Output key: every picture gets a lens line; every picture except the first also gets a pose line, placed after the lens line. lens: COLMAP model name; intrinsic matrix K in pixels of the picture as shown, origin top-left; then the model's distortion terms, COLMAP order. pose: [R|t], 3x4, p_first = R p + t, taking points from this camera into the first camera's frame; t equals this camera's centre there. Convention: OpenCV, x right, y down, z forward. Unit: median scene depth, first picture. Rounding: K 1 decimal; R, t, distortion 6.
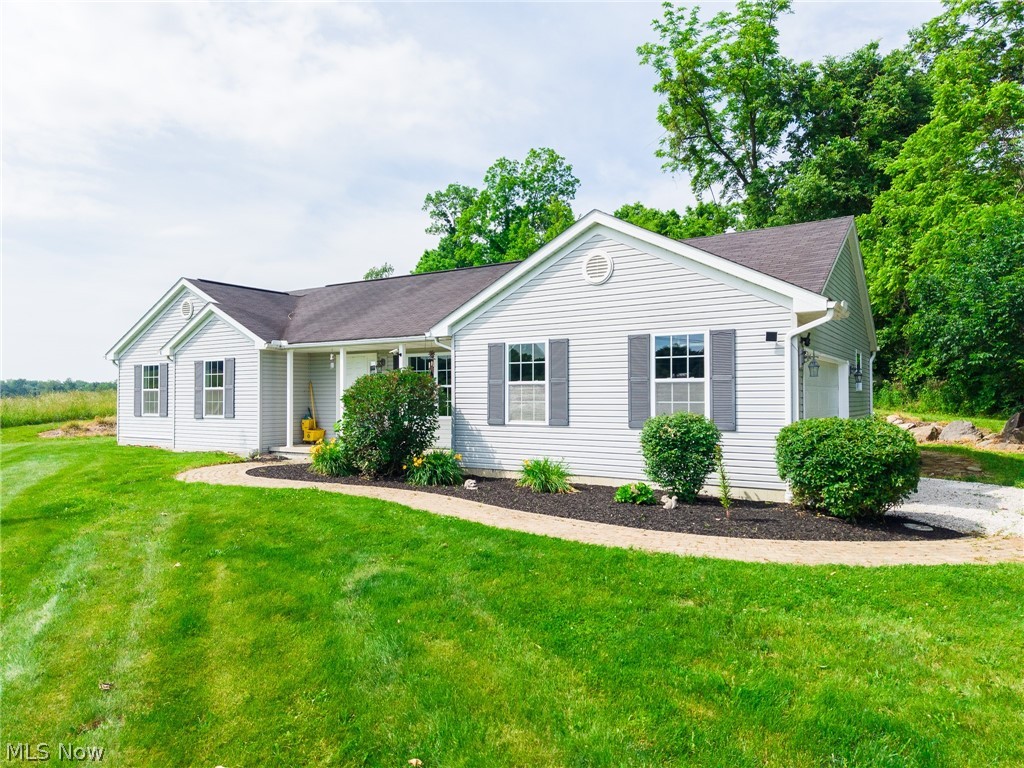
lens RADIAL K [[701.9, 0, 515.6], [0, 701.9, 387.4], [0, 0, 1]] dist [0.021509, -0.021088]
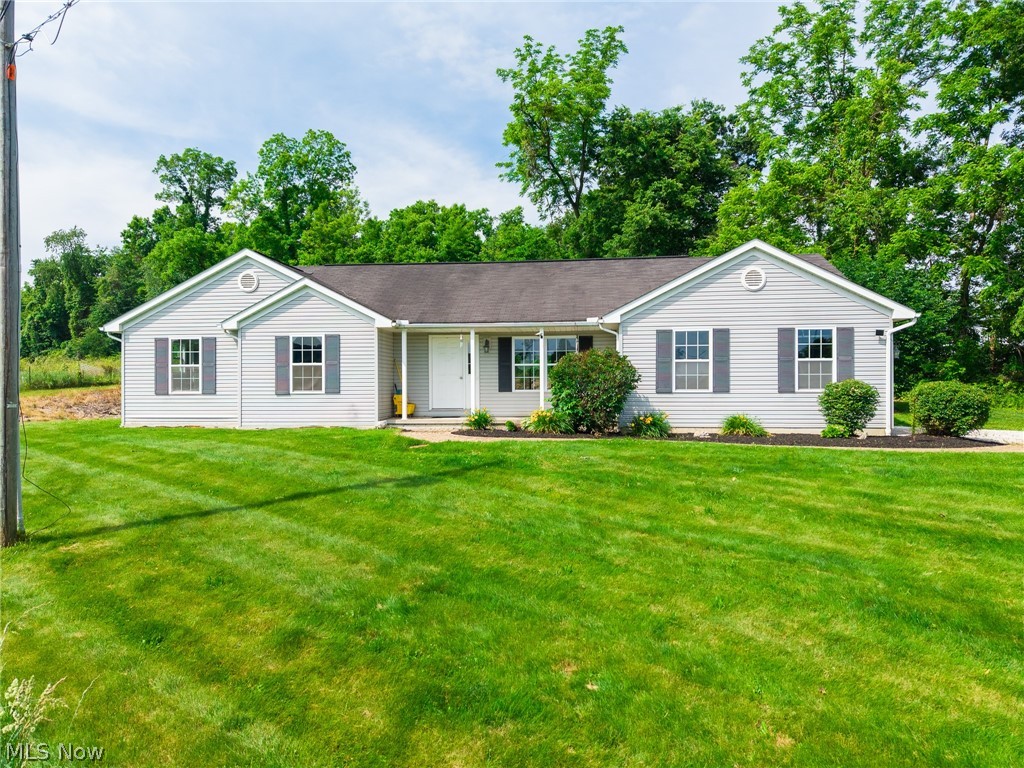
lens RADIAL K [[701.9, 0, 507.4], [0, 701.9, 383.5], [0, 0, 1]] dist [0.021509, -0.021088]
pose [[0.884328, -0.000211, 0.466866, -0.375597], [-0.004933, 0.999940, 0.009796, 0.010438], [-0.466840, -0.010966, 0.884274, -0.006896]]
